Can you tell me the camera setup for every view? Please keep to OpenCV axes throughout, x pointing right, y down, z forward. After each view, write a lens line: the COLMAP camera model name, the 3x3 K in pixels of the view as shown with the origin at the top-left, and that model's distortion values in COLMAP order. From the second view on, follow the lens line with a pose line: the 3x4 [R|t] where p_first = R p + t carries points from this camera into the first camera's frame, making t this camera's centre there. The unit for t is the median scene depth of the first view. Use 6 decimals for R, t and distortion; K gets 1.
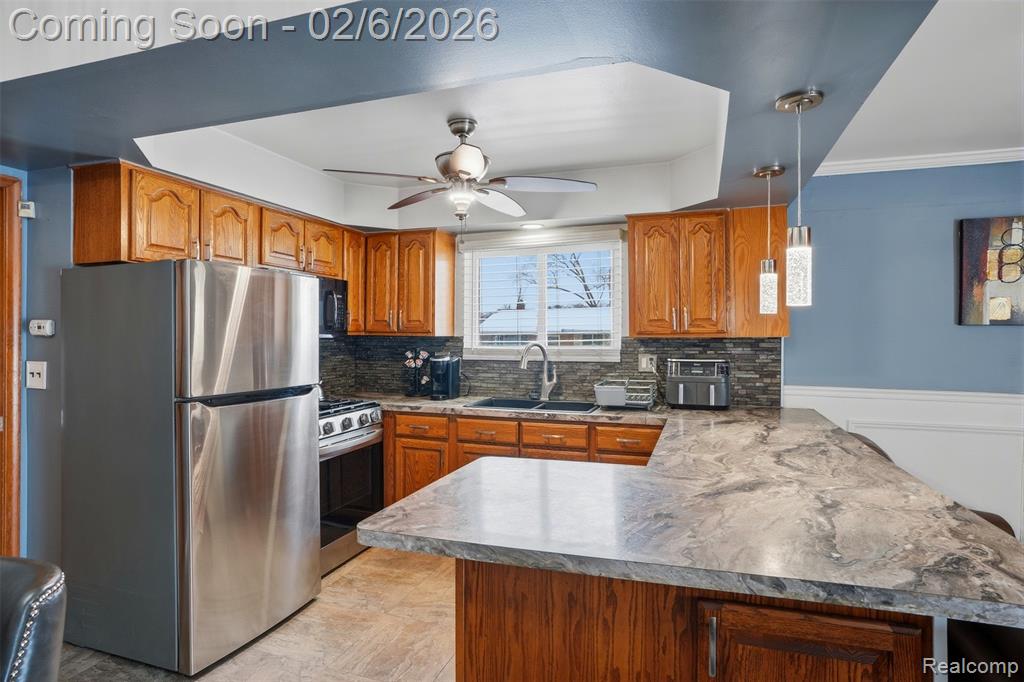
lens RADIAL K [[556.1, 0, 519.3], [0, 556.1, 339.9], [0, 0, 1]] dist [-0.017088, 0.005344]
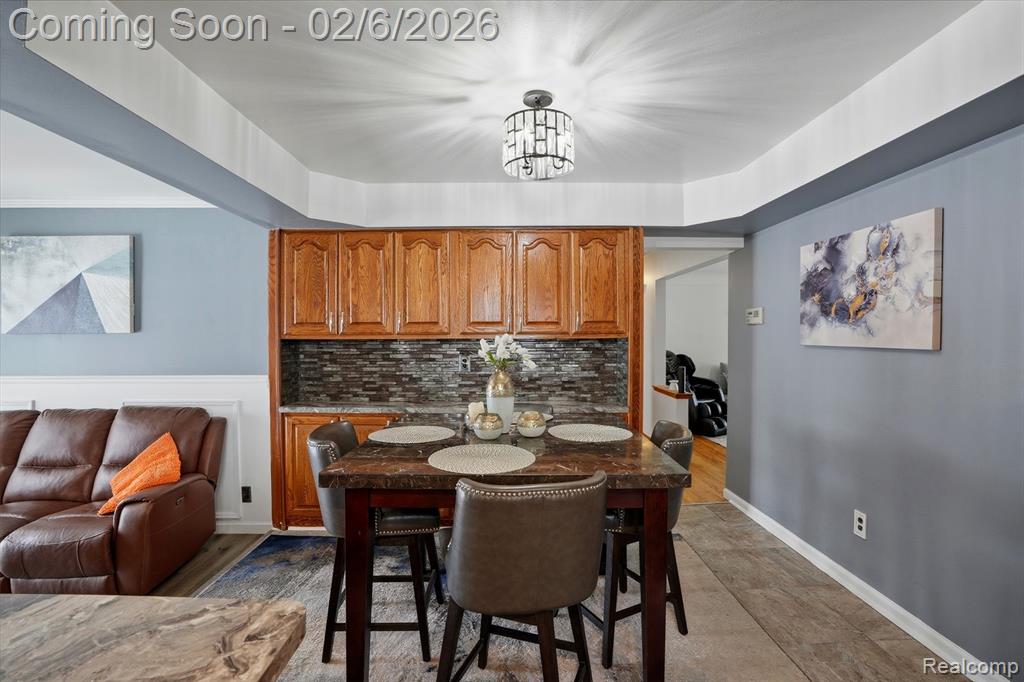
lens RADIAL K [[471.9, 0, 517.5], [0, 471.9, 339.6], [0, 0, 1]] dist [-0.059633, 0.017684]
pose [[-0.936120, -0.003837, -0.351659, -0.138712], [-0.011076, 0.999766, 0.018576, -0.005226], [0.351505, 0.021284, -0.935944, 0.665592]]
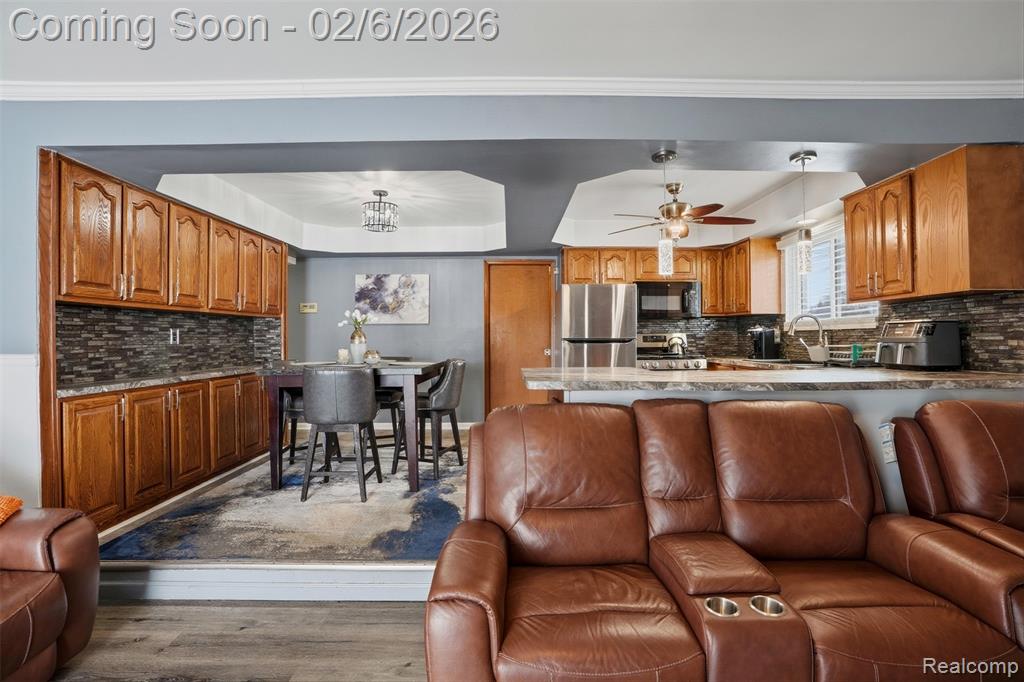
lens RADIAL K [[471.9, 0, 513.7], [0, 471.9, 343.6], [0, 0, 1]] dist [-0.059633, 0.017684]
pose [[0.334712, 0.004016, -0.942312, 0.853966], [-0.004557, 0.999986, 0.002643, 0.077028], [0.942310, 0.003409, 0.334725, 0.044359]]
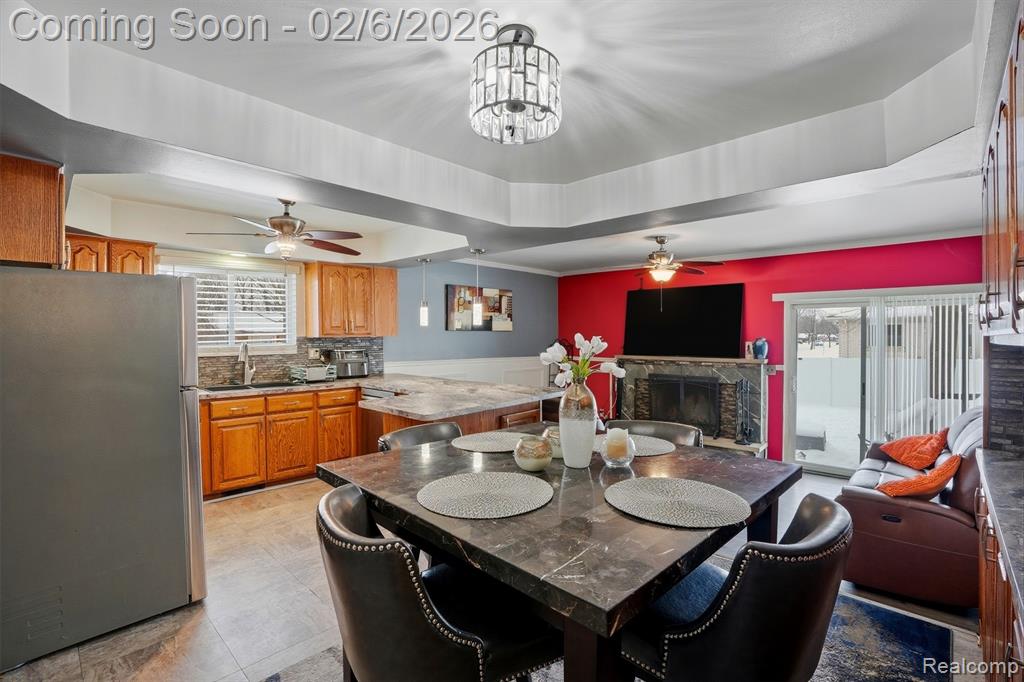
lens RADIAL K [[471.9, 0, 517.3], [0, 471.9, 338.6], [0, 0, 1]] dist [-0.059633, 0.017684]
pose [[0.419536, -0.011958, 0.907660, -0.779389], [0.013175, 0.999888, 0.007083, -0.002131], [-0.907643, 0.008987, 0.419647, -0.079915]]
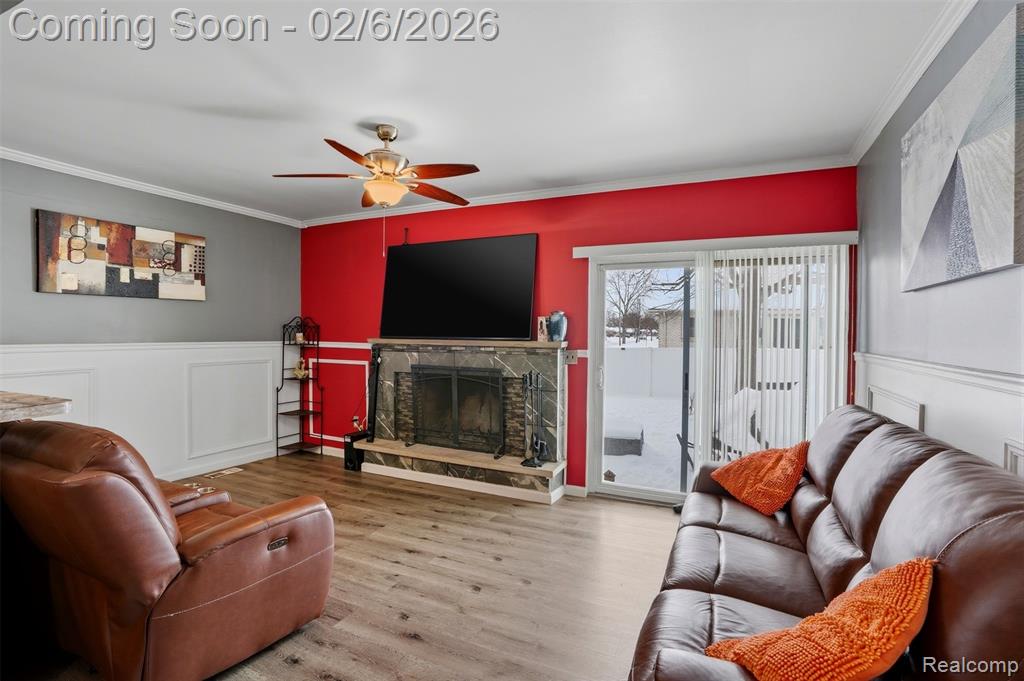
lens RADIAL K [[471.9, 0, 516.0], [0, 471.9, 339.2], [0, 0, 1]] dist [-0.059633, 0.017684]
pose [[0.118341, -0.024343, 0.992675, -0.099956], [0.005283, 0.999701, 0.023886, 0.058565], [-0.992959, 0.002418, 0.118435, -0.206302]]
